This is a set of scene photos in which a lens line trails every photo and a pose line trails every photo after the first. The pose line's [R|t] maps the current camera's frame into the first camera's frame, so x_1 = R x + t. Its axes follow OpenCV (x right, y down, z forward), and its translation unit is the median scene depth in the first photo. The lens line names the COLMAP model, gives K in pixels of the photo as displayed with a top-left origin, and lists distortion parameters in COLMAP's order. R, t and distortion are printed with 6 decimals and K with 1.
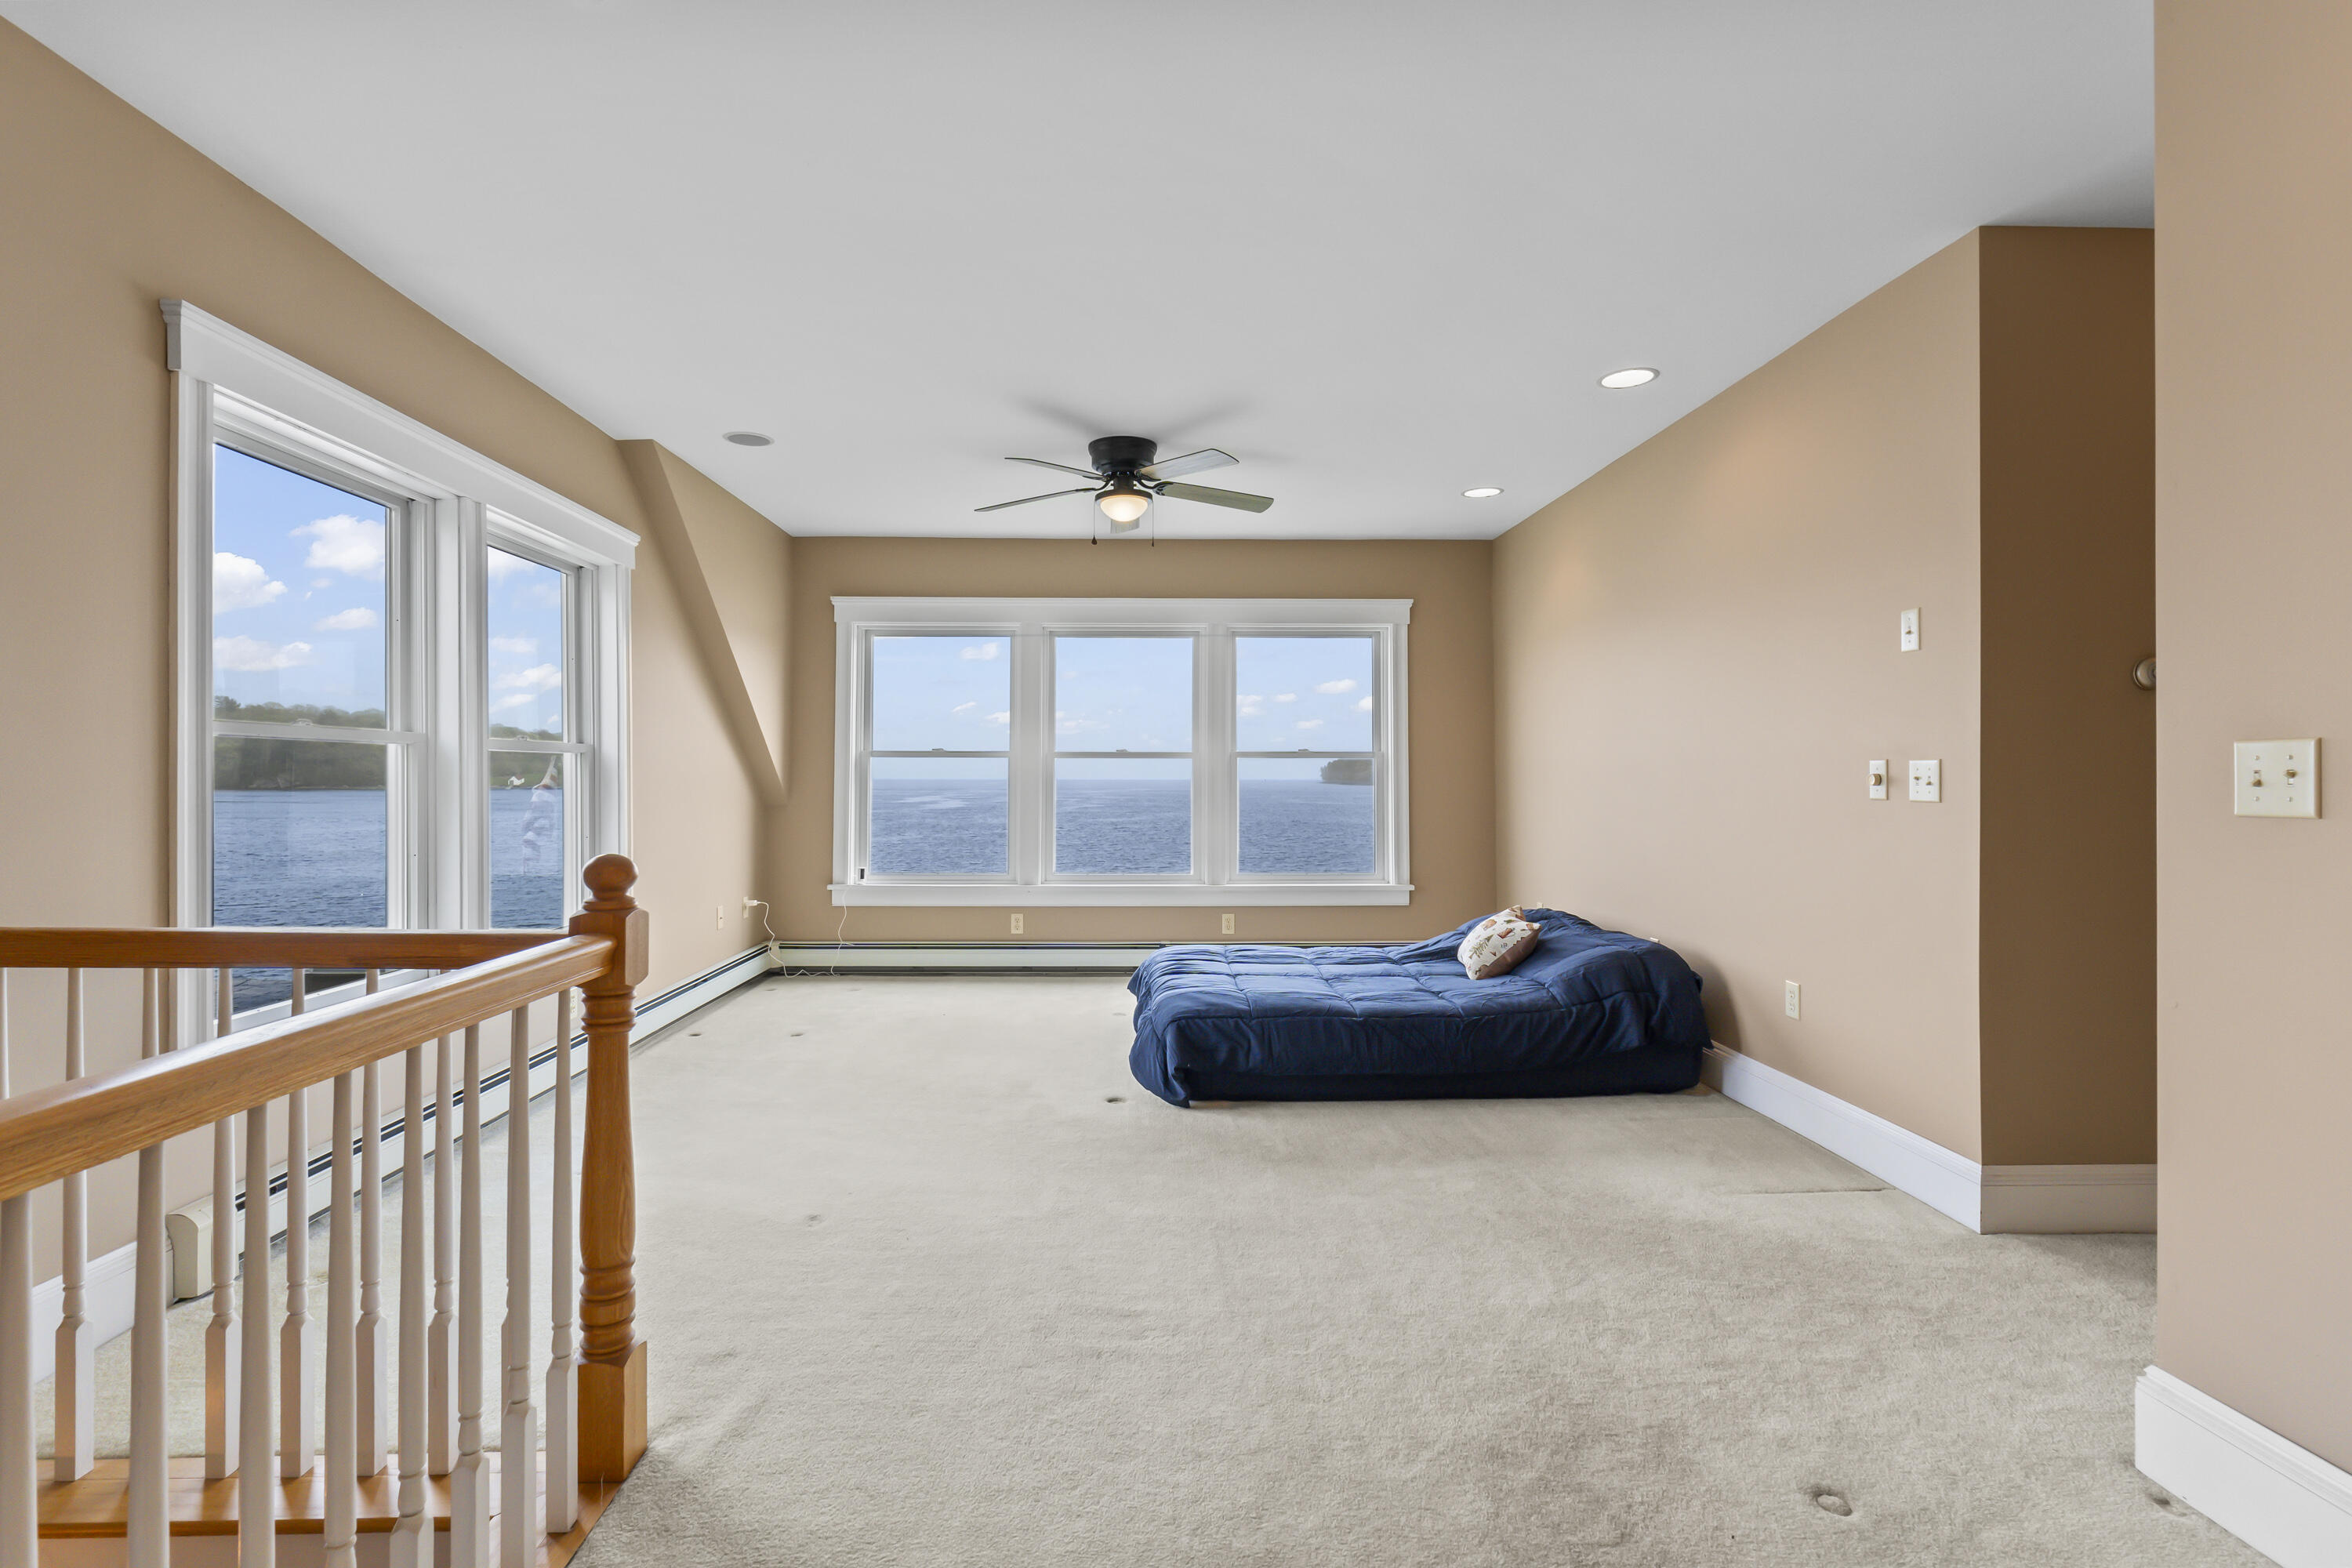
lens RADIAL K [[1114.4, 0, 1170.7], [0, 1114.4, 778.1], [0, 0, 1]] dist [0.004487, -0.000128]
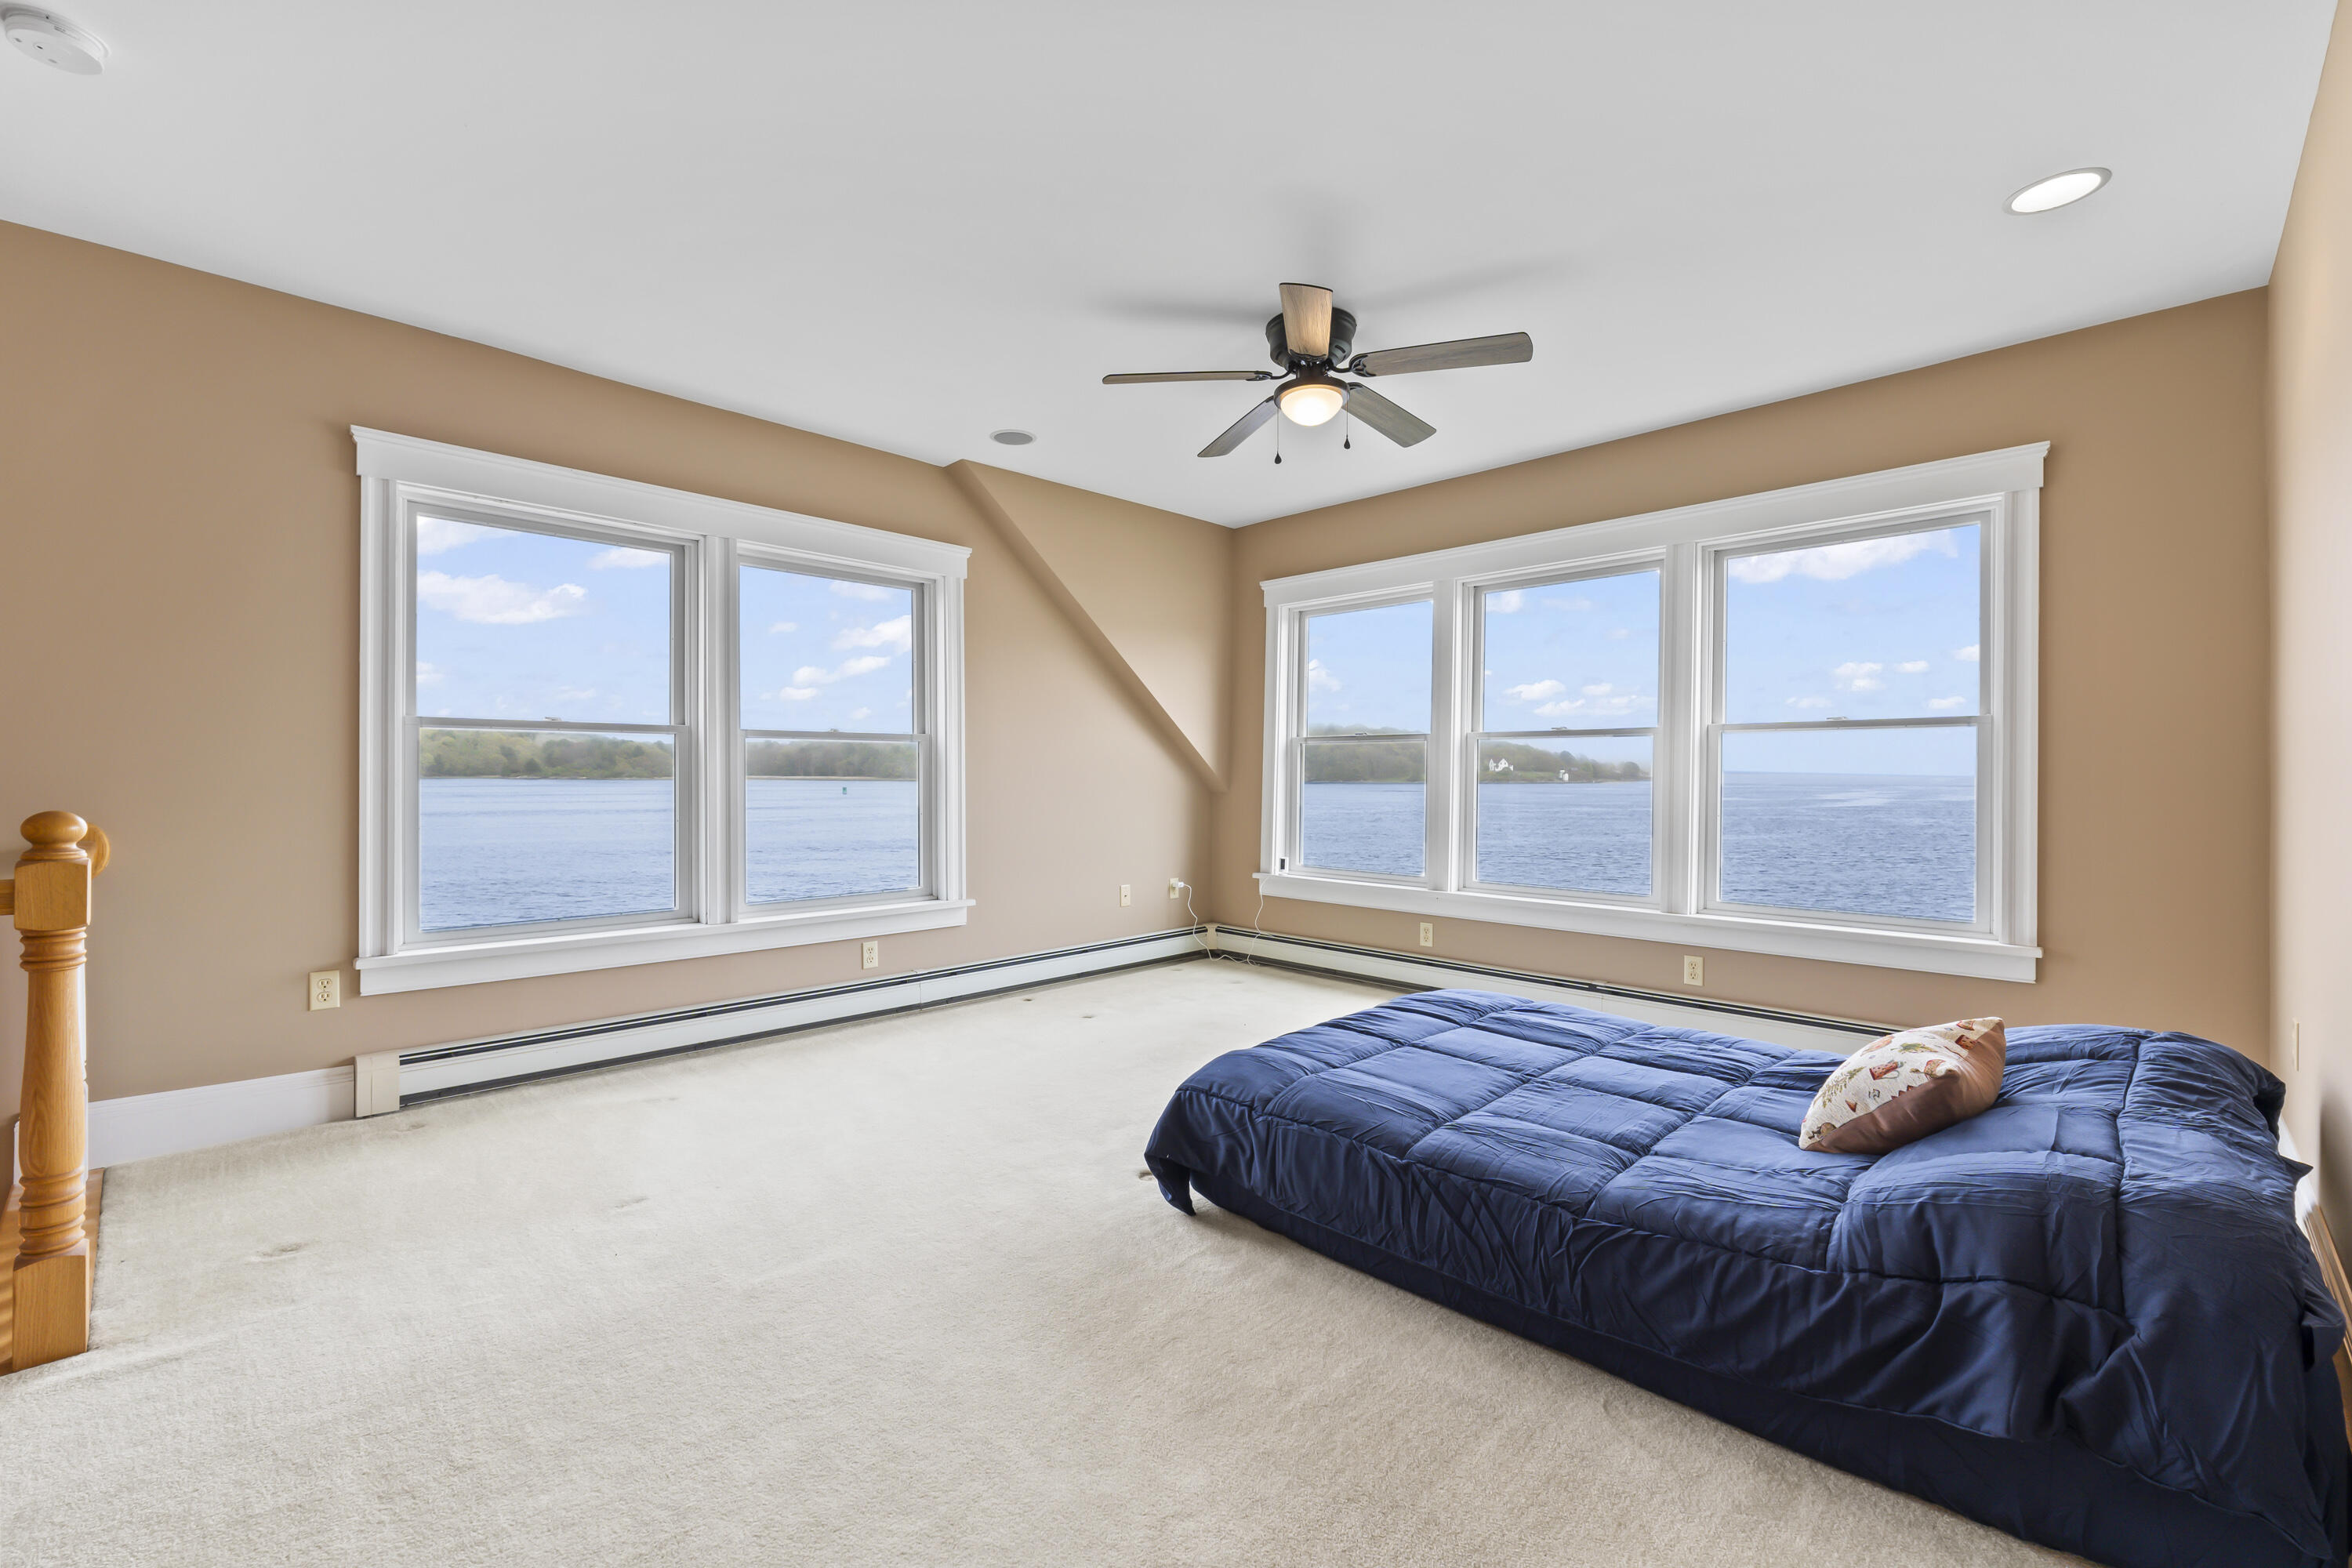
lens RADIAL K [[993.4, 0, 1169.3], [0, 993.4, 780.9], [0, 0, 1]] dist [0.004531, -0.000567]
pose [[0.681826, 0.005372, -0.731494, 0.405529], [0.000434, 0.999970, 0.007748, 0.009509], [0.731514, -0.005601, 0.681804, 0.476772]]
